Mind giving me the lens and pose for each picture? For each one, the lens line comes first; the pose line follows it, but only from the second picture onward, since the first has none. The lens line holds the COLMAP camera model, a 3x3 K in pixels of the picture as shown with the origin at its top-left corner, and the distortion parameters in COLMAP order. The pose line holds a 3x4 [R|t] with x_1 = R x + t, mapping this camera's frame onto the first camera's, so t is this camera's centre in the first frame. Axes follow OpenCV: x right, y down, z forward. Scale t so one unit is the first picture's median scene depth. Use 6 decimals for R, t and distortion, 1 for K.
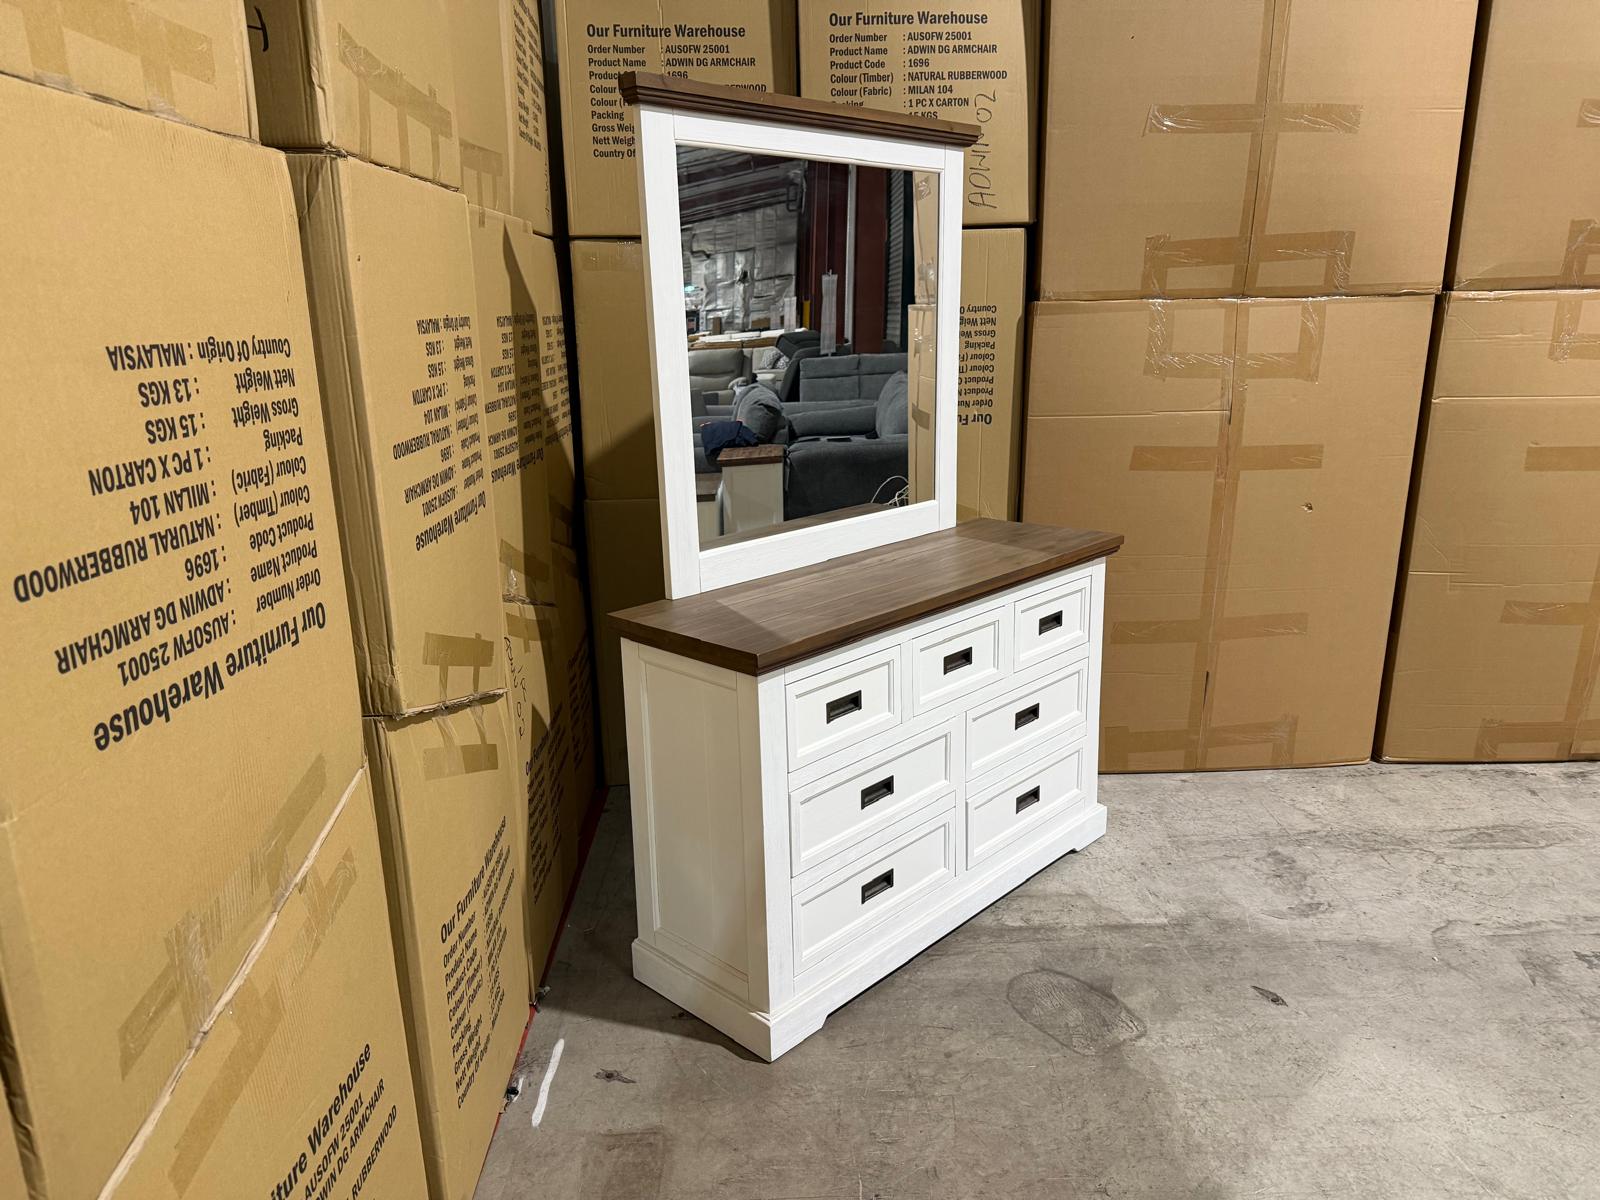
lens RADIAL K [[1121.4, 0, 807.4], [0, 1121.4, 602.4], [0, 0, 1]] dist [0.060376, -0.097484]
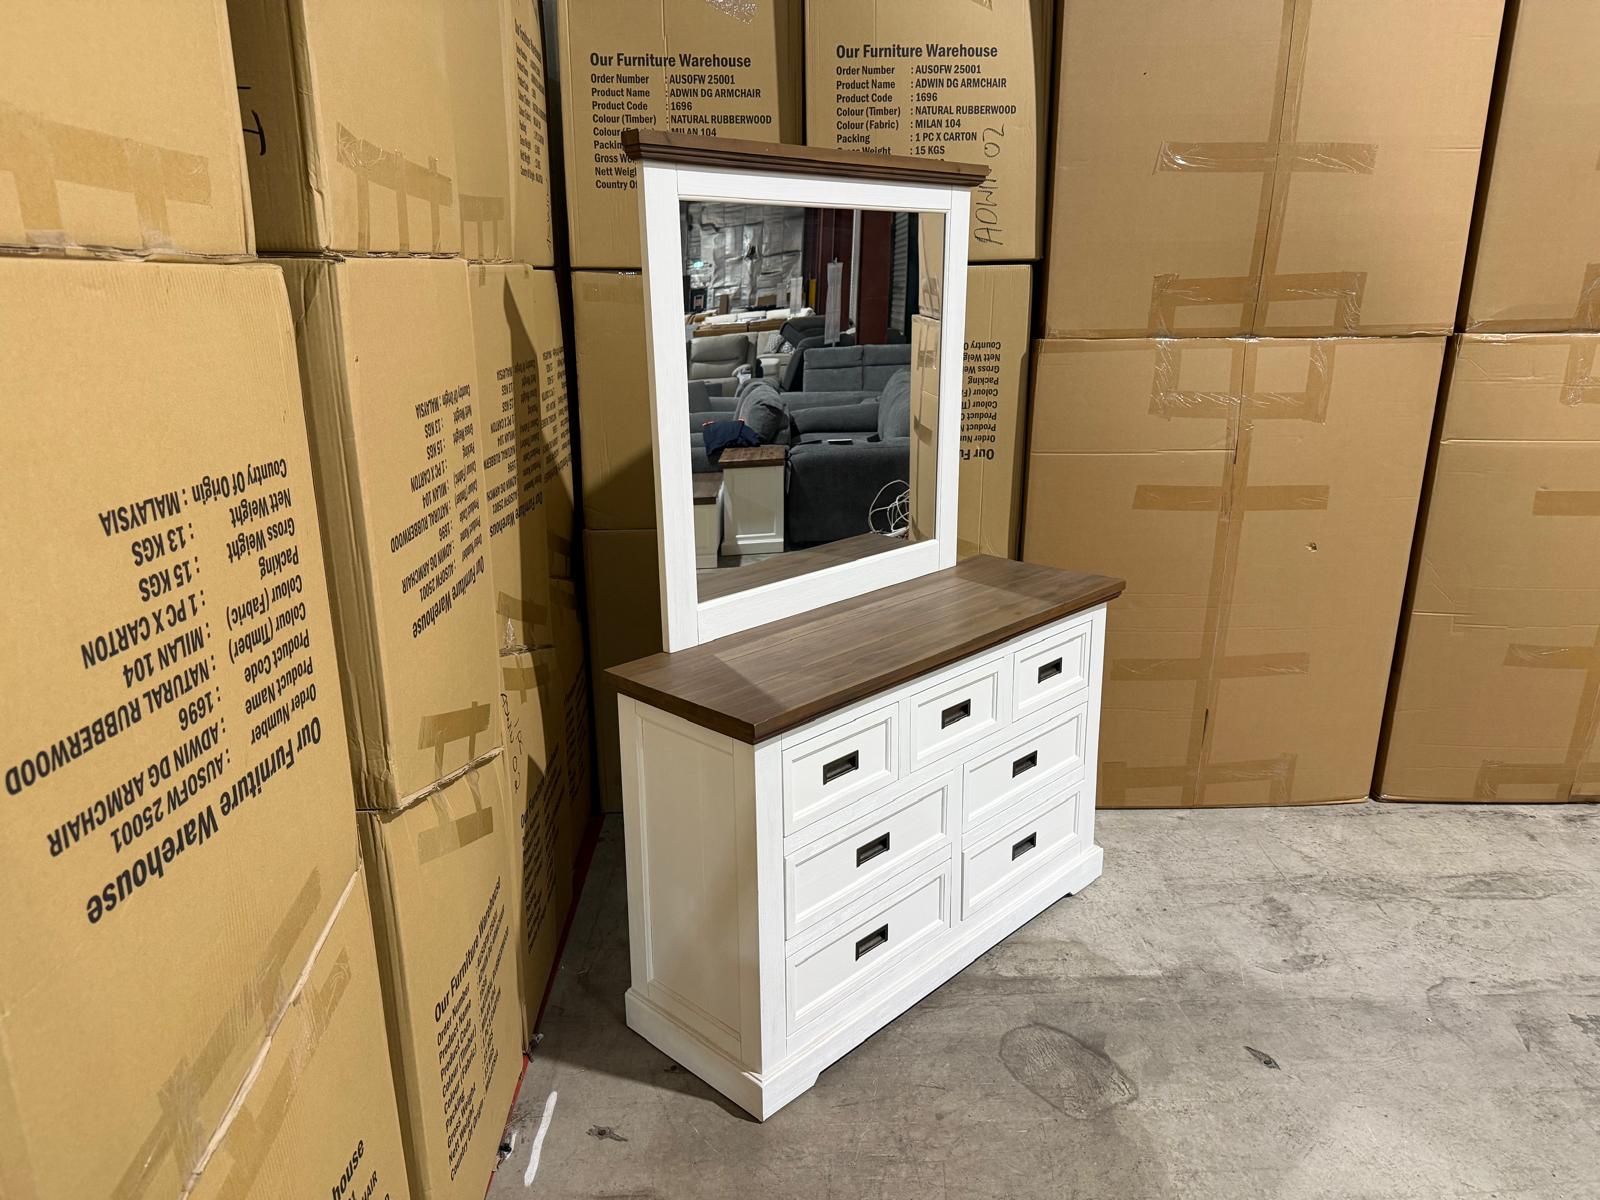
lens RADIAL K [[1122.5, 0, 796.4], [0, 1122.5, 603.7], [0, 0, 1]] dist [0.052873, -0.081143]
pose [[0.999866, 0.014502, -0.007556, -0.001100], [-0.014329, 0.999644, 0.022506, -0.061646], [0.007879, -0.022395, 0.999718, 0.005600]]
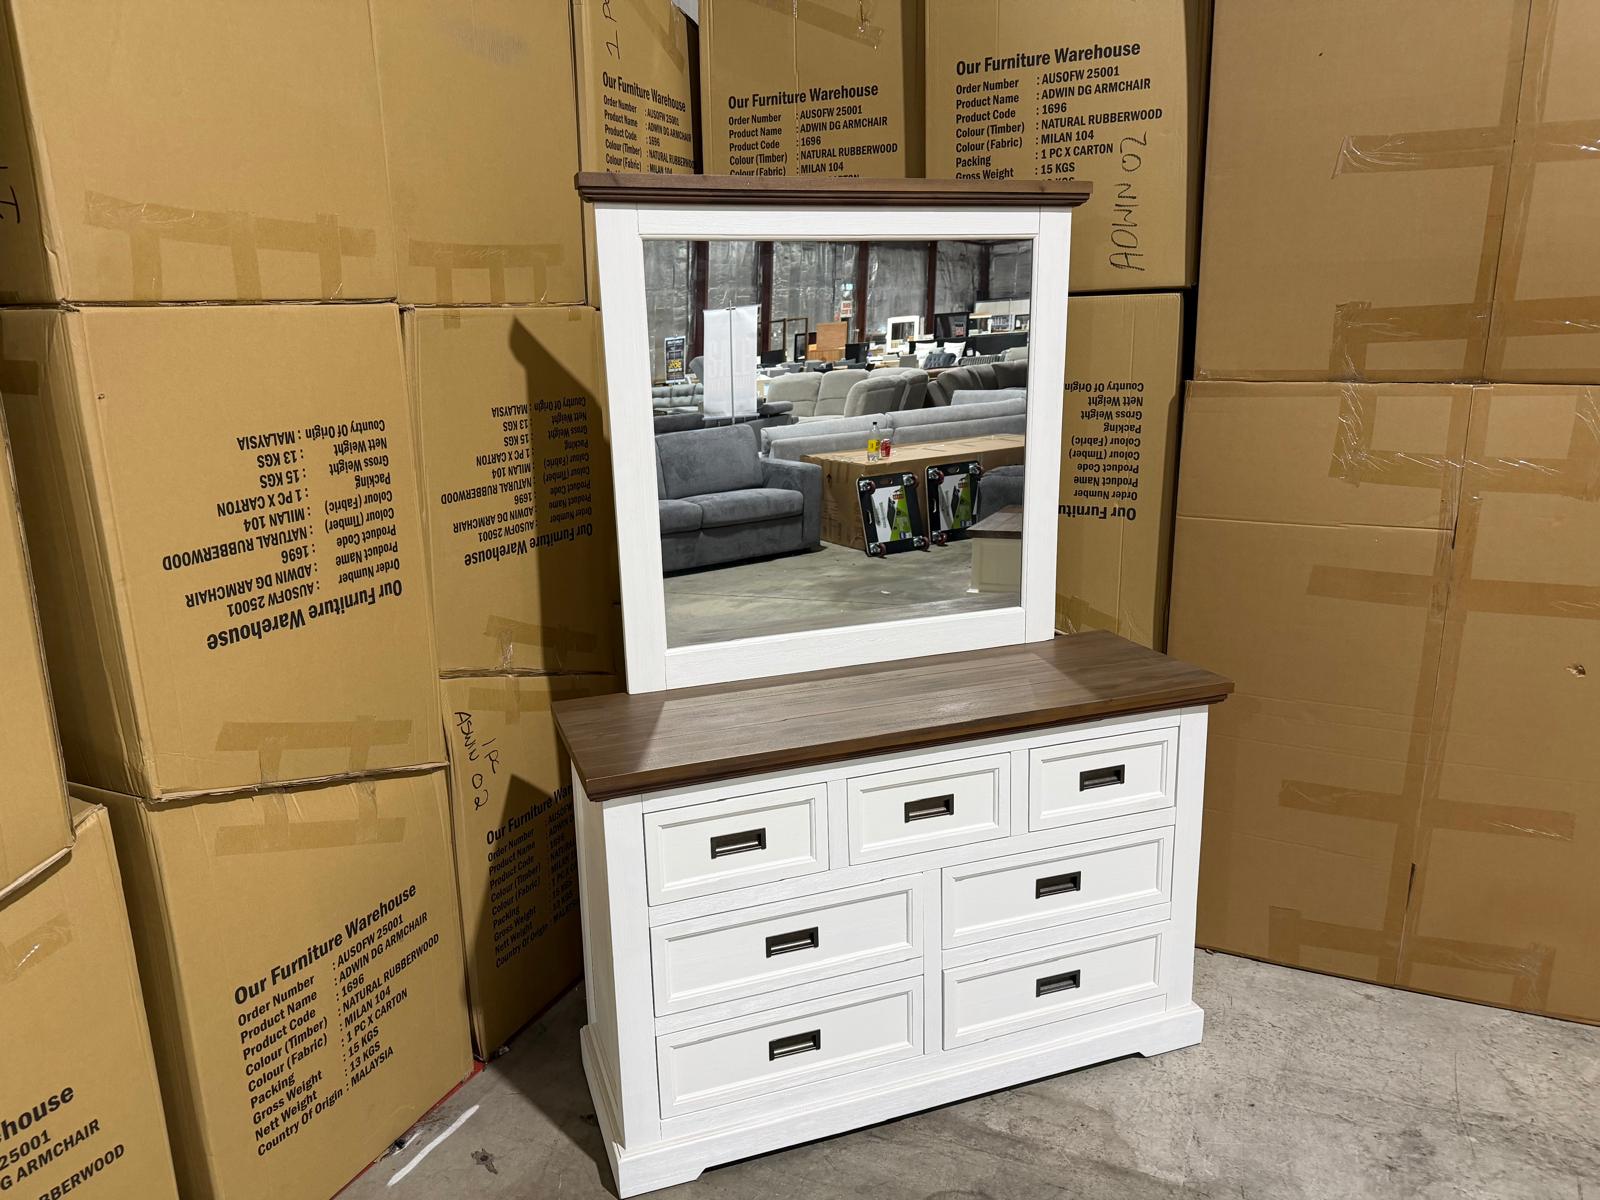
lens RADIAL K [[1128.2, 0, 794.9], [0, 1128.2, 598.6], [0, 0, 1]] dist [0.007310, -0.010188]
pose [[0.890632, 0.109178, -0.441424, 0.377264], [-0.112079, 0.993506, 0.019591, -0.106470], [0.440696, 0.032026, 0.897085, 0.159627]]
